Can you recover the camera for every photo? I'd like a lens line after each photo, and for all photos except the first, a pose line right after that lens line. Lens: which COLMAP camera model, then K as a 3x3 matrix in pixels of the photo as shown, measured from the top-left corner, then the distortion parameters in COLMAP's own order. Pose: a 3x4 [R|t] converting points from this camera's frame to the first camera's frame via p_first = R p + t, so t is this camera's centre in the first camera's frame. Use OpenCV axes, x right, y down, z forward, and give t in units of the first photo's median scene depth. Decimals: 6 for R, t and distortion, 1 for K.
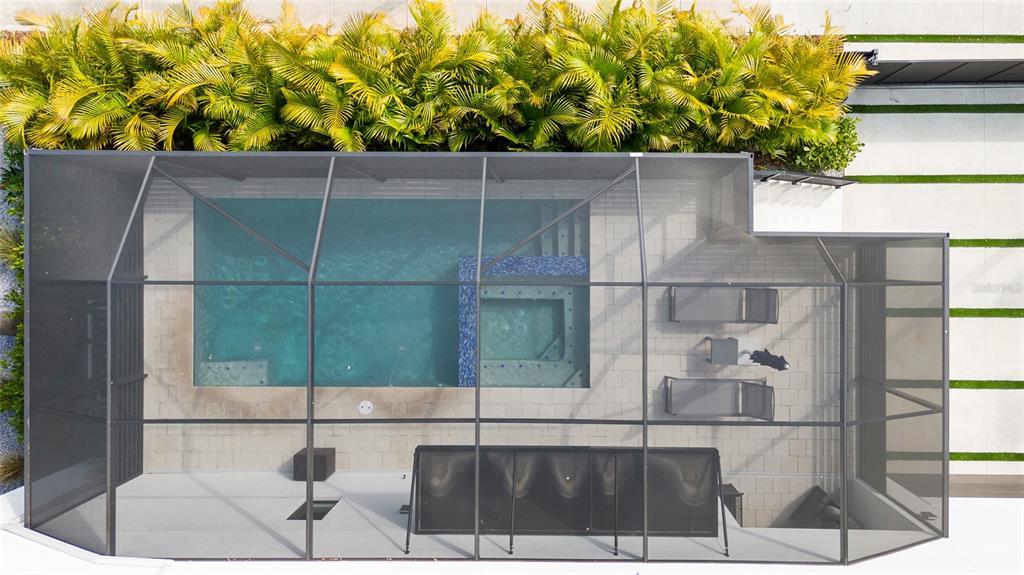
lens RADIAL K [[727.0, 0, 503.5], [0, 727.0, 288.3], [0, 0, 1]] dist [0.032650, -0.001415]
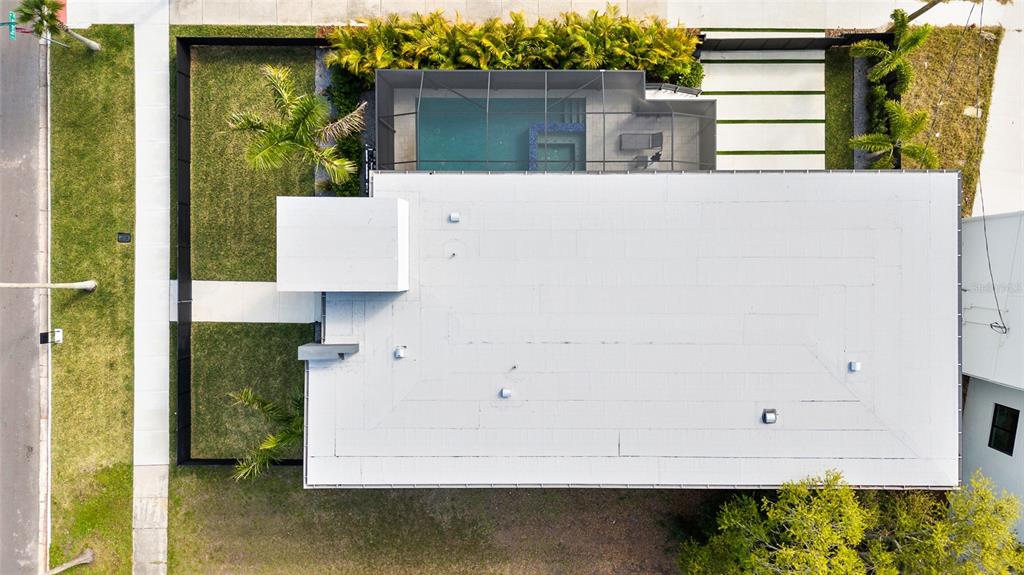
lens RADIAL K [[727.0, 0, 521.1], [0, 727.0, 287.4], [0, 0, 1]] dist [0.032650, -0.001415]
pose [[0.999783, -0.005322, 0.020159, -0.152118], [0.005385, 0.999981, -0.003045, 0.536791], [-0.020142, 0.003153, 0.999792, -1.450621]]
